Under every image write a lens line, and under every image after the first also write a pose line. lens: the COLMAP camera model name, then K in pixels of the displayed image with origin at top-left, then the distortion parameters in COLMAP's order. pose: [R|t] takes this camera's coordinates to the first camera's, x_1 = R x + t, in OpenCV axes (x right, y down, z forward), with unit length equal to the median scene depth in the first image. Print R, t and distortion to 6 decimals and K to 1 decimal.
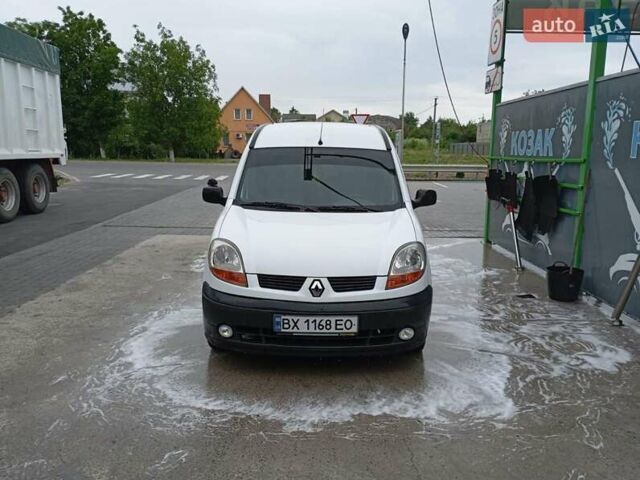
lens RADIAL K [[528.4, 0, 321.7], [0, 528.4, 240.7], [0, 0, 1]] dist [0.092666, -0.127011]
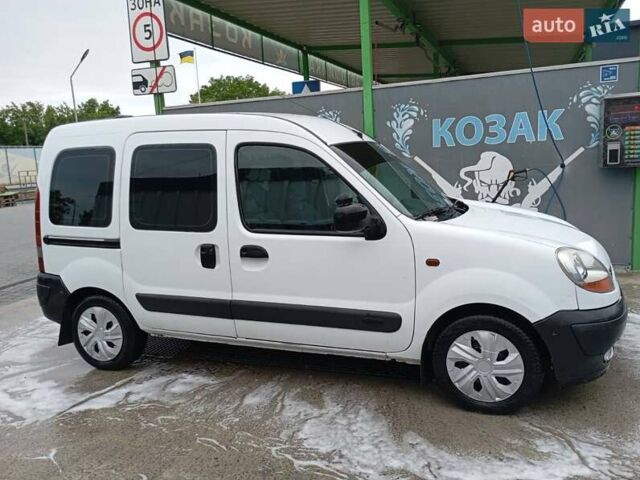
lens RADIAL K [[531.9, 0, 323.7], [0, 531.9, 238.8], [0, 0, 1]] dist [0.070170, -0.078869]
pose [[0.351229, -0.180305, 0.918765, -0.772784], [0.221710, 0.969390, 0.105483, -0.132103], [-0.909661, 0.166651, 0.380453, 0.771767]]
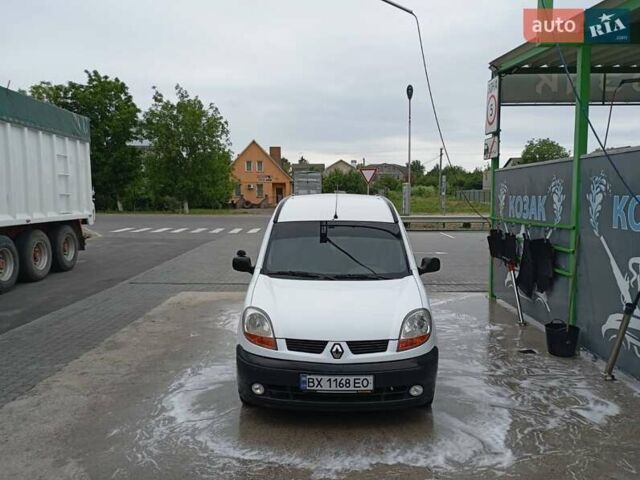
lens RADIAL K [[527.1, 0, 320.0], [0, 527.1, 240.0], [0, 0, 1]] dist [0.074099, -0.080606]
pose [[0.999731, -0.011354, -0.020202, -0.014697], [0.009519, 0.996009, -0.088743, -0.034677], [0.021129, 0.088527, 0.995850, -0.122500]]
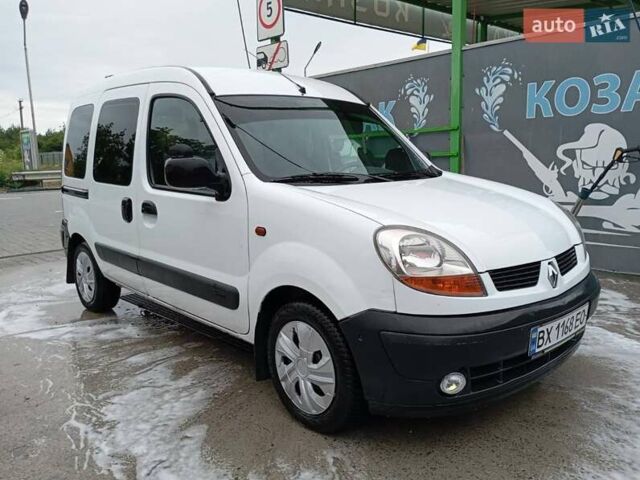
lens RADIAL K [[529.9, 0, 323.7], [0, 529.9, 239.8], [0, 0, 1]] dist [0.070947, -0.080291]
pose [[0.733261, -0.138800, 0.665630, -0.465419], [0.153316, 0.987484, 0.037021, -0.015673], [-0.662437, 0.074906, 0.745363, 0.482706]]
